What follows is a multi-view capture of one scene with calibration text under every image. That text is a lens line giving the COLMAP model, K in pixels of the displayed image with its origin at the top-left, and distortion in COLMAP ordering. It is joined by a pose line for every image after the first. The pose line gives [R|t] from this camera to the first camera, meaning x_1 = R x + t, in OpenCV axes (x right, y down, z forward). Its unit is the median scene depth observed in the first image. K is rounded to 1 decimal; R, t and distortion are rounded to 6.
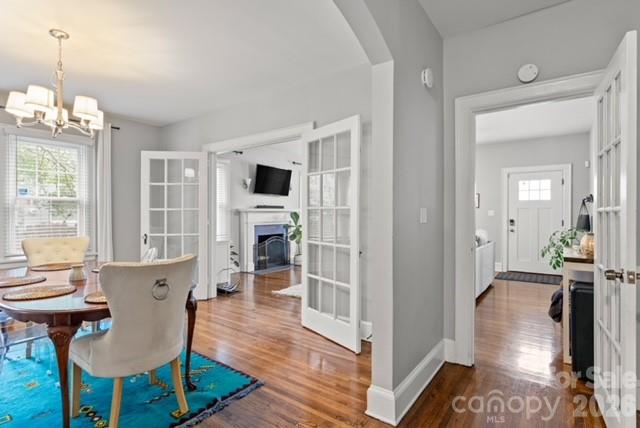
lens RADIAL K [[326.0, 0, 320.6], [0, 326.0, 211.1], [0, 0, 1]] dist [0.001132, 0.000979]
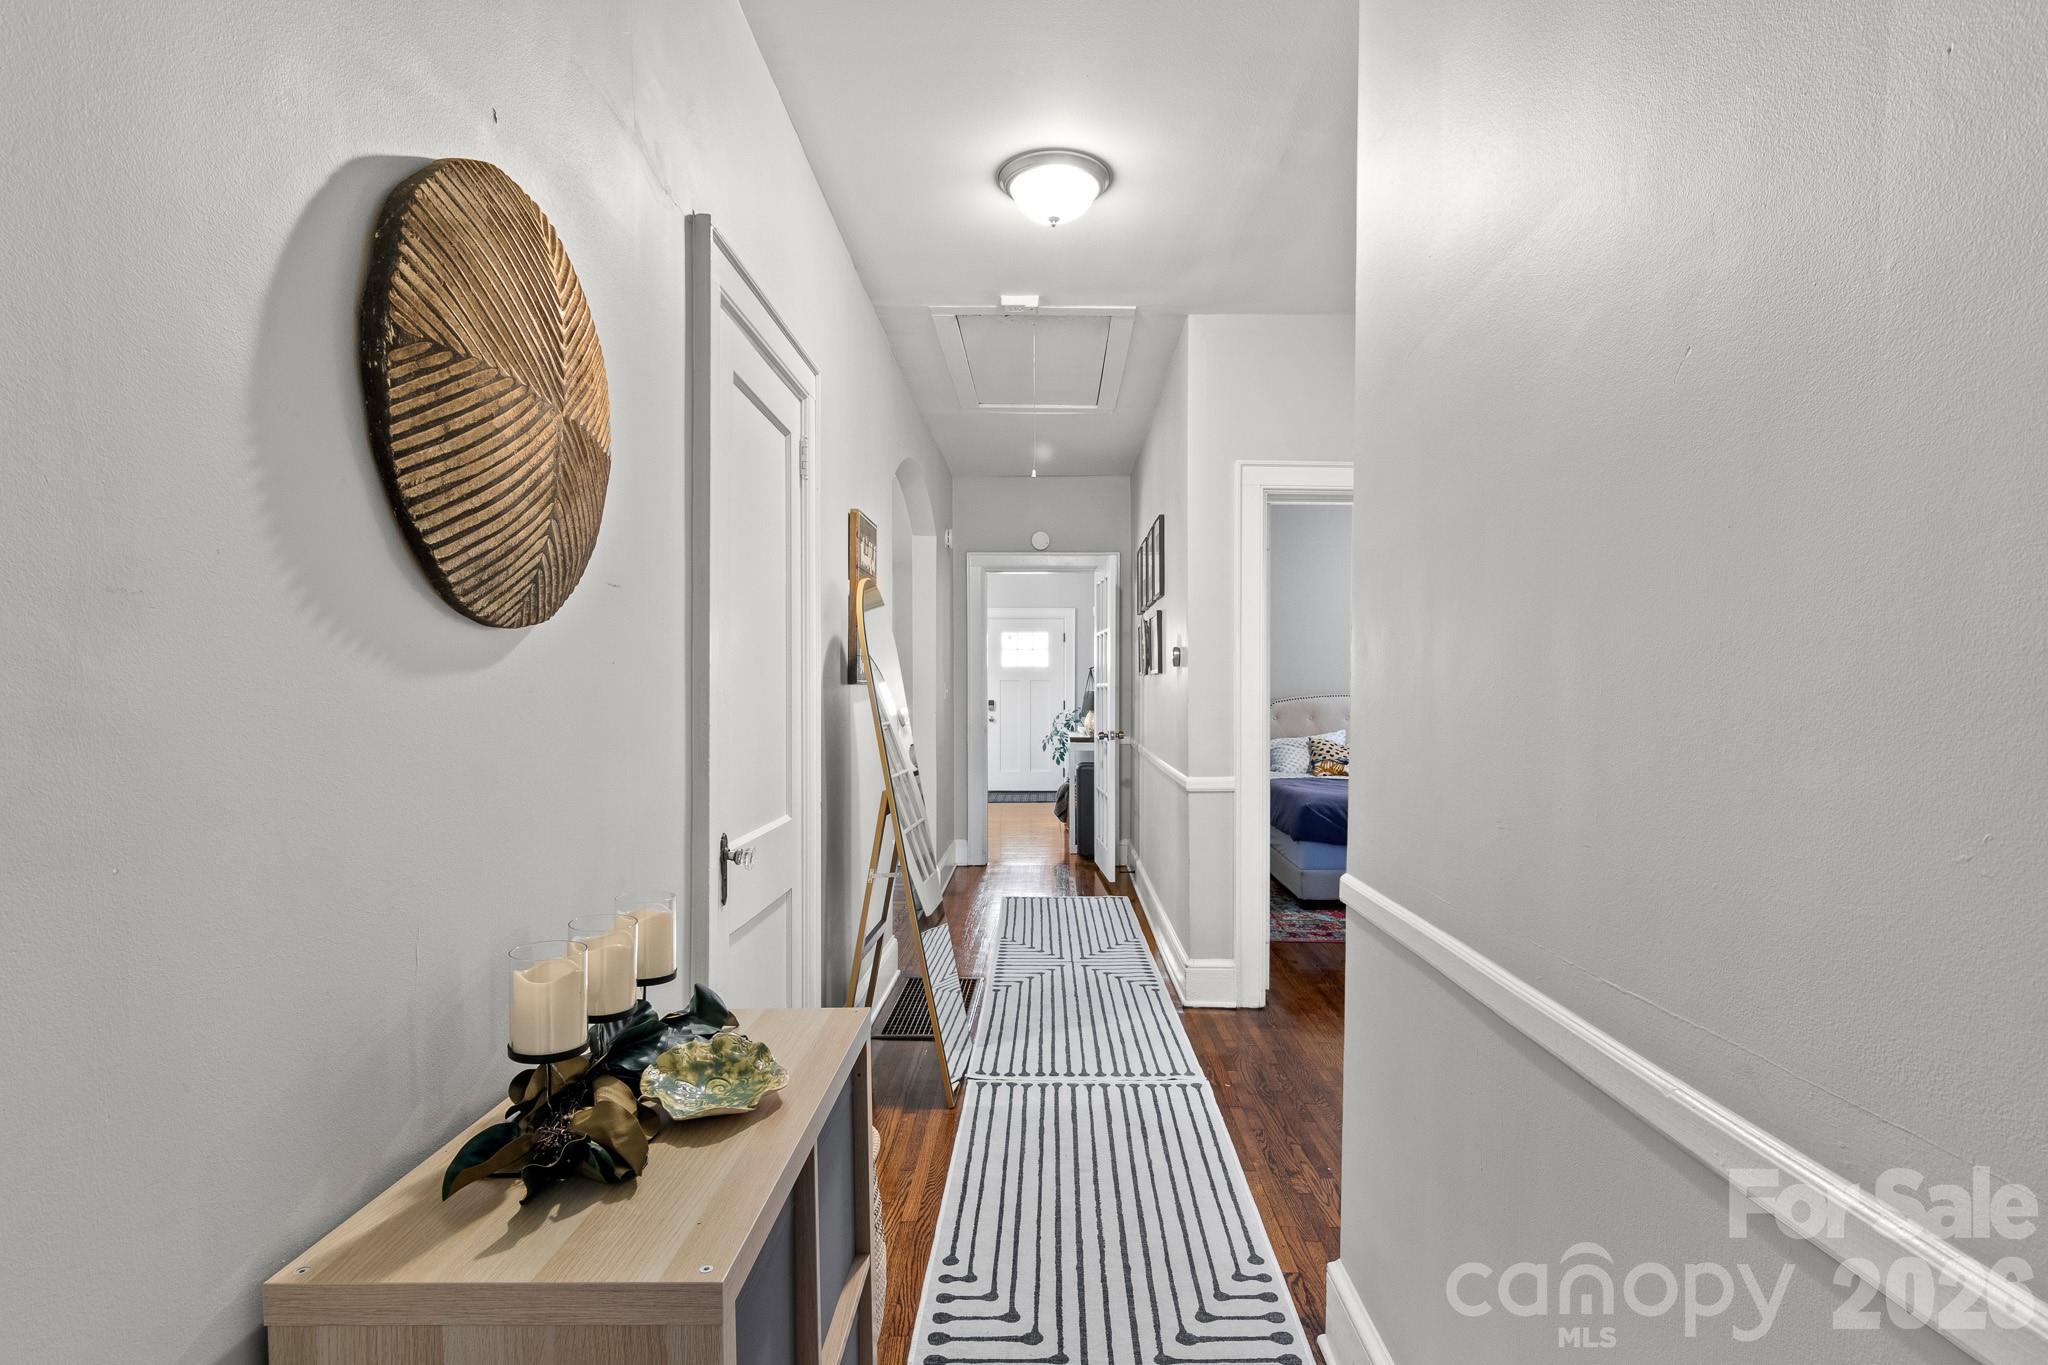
lens RADIAL K [[1051.1, 0, 1026.7], [0, 1051.1, 695.4], [0, 0, 1]] dist [-0.002331, 0.000011]
pose [[0.818027, -0.008473, 0.575117, -0.656069], [0.001847, 0.999925, 0.012106, -0.007167], [-0.575177, -0.008841, 0.817981, -0.837887]]
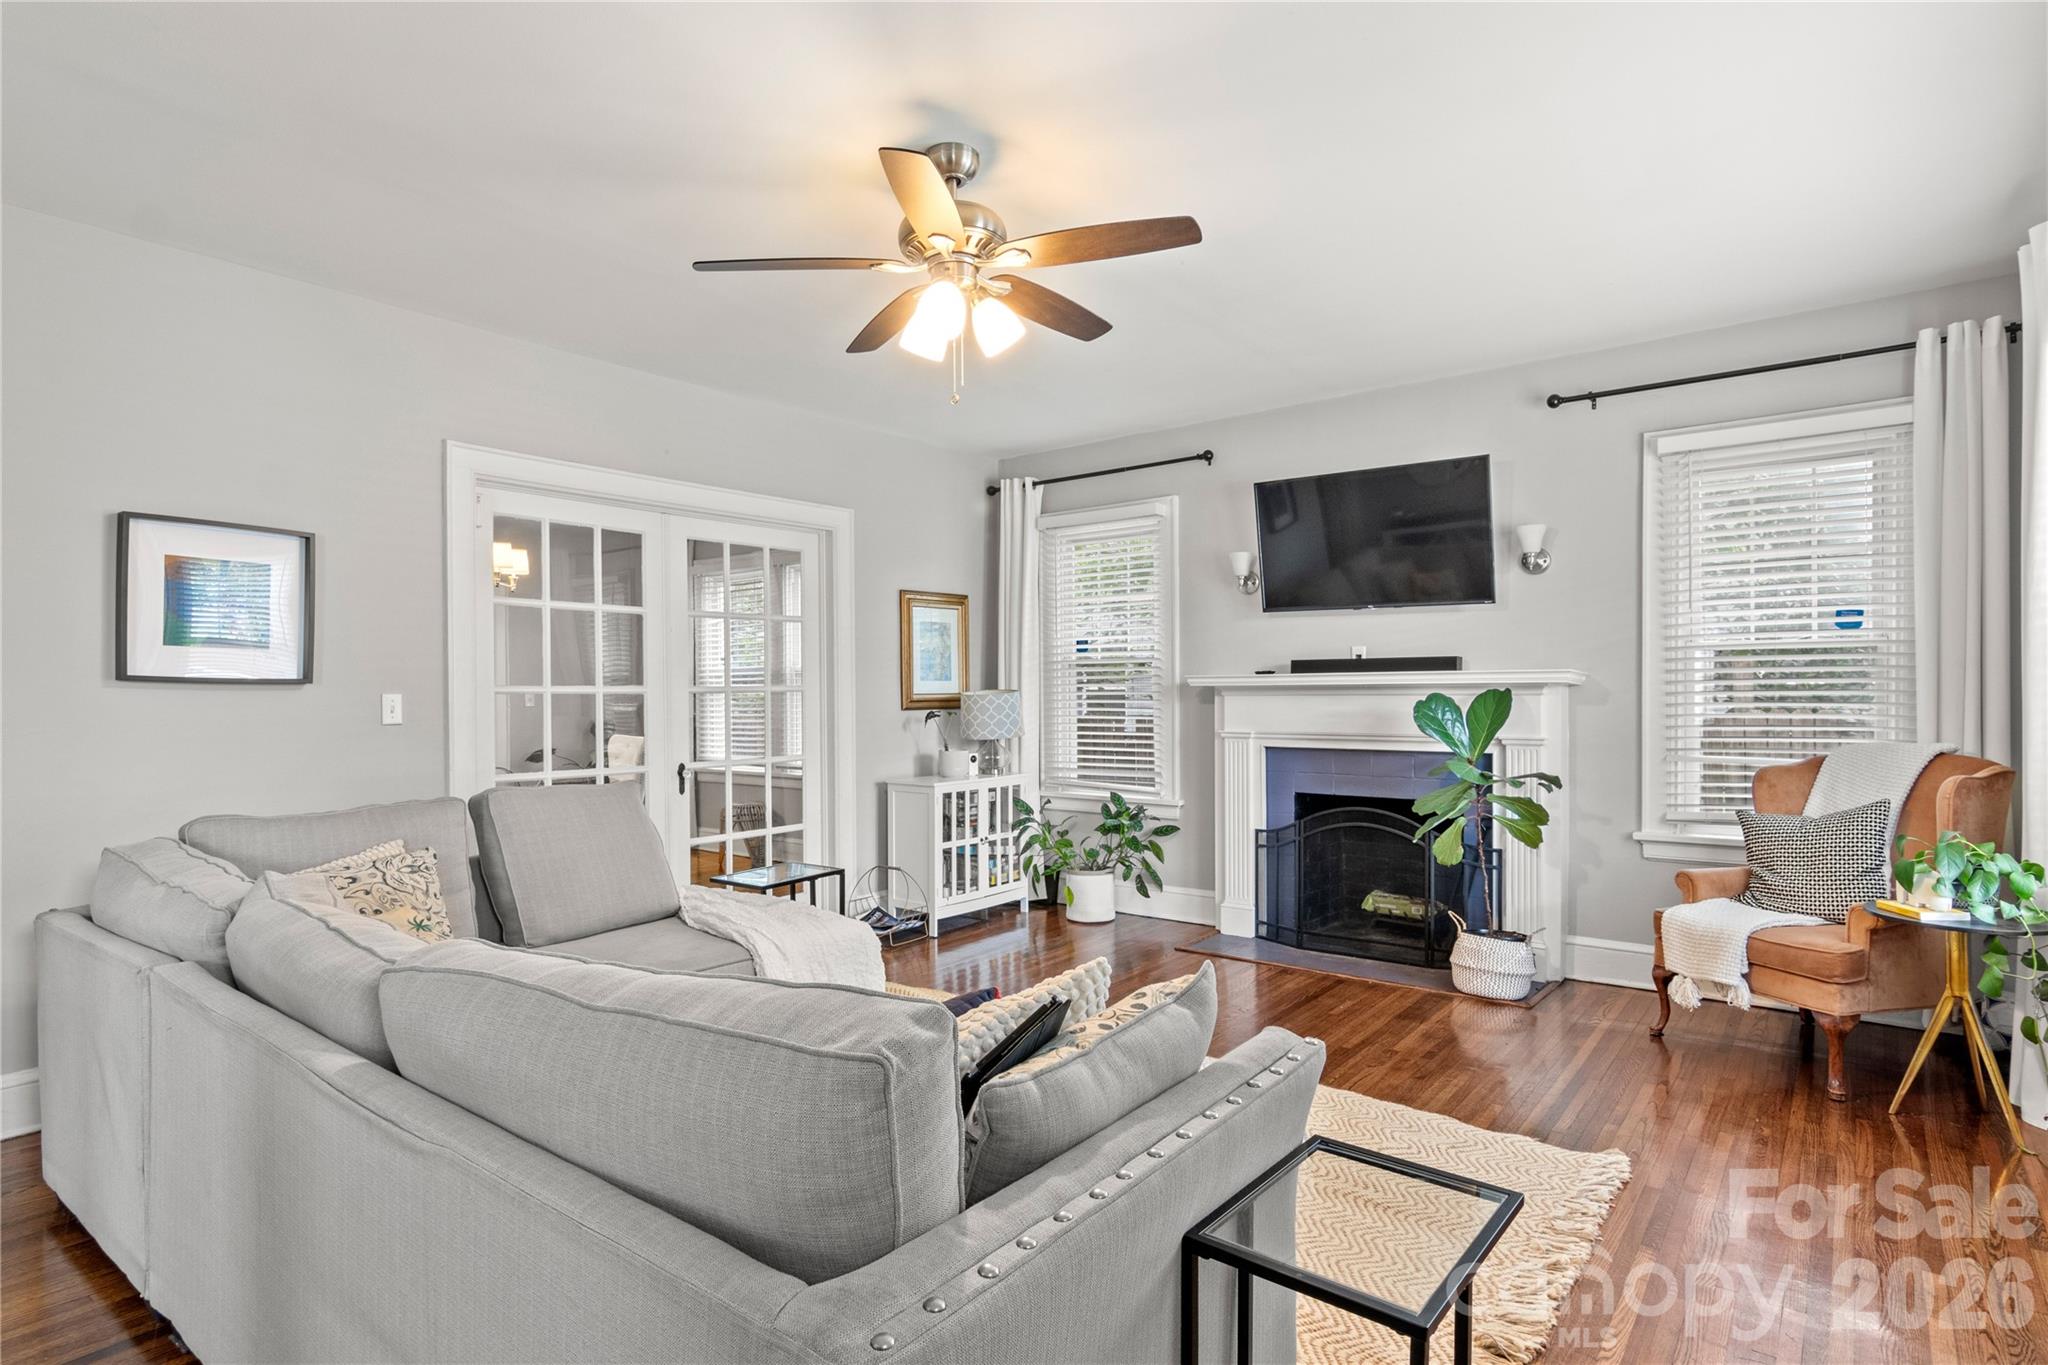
lens RADIAL K [[1051.1, 0, 1026.7], [0, 1051.1, 695.4], [0, 0, 1]] dist [-0.002331, 0.000011]
pose [[-0.036551, 0.001208, -0.999331, 0.739626], [0.003866, 0.999992, 0.001067, 0.007209], [0.999324, -0.003825, -0.036555, 1.134113]]
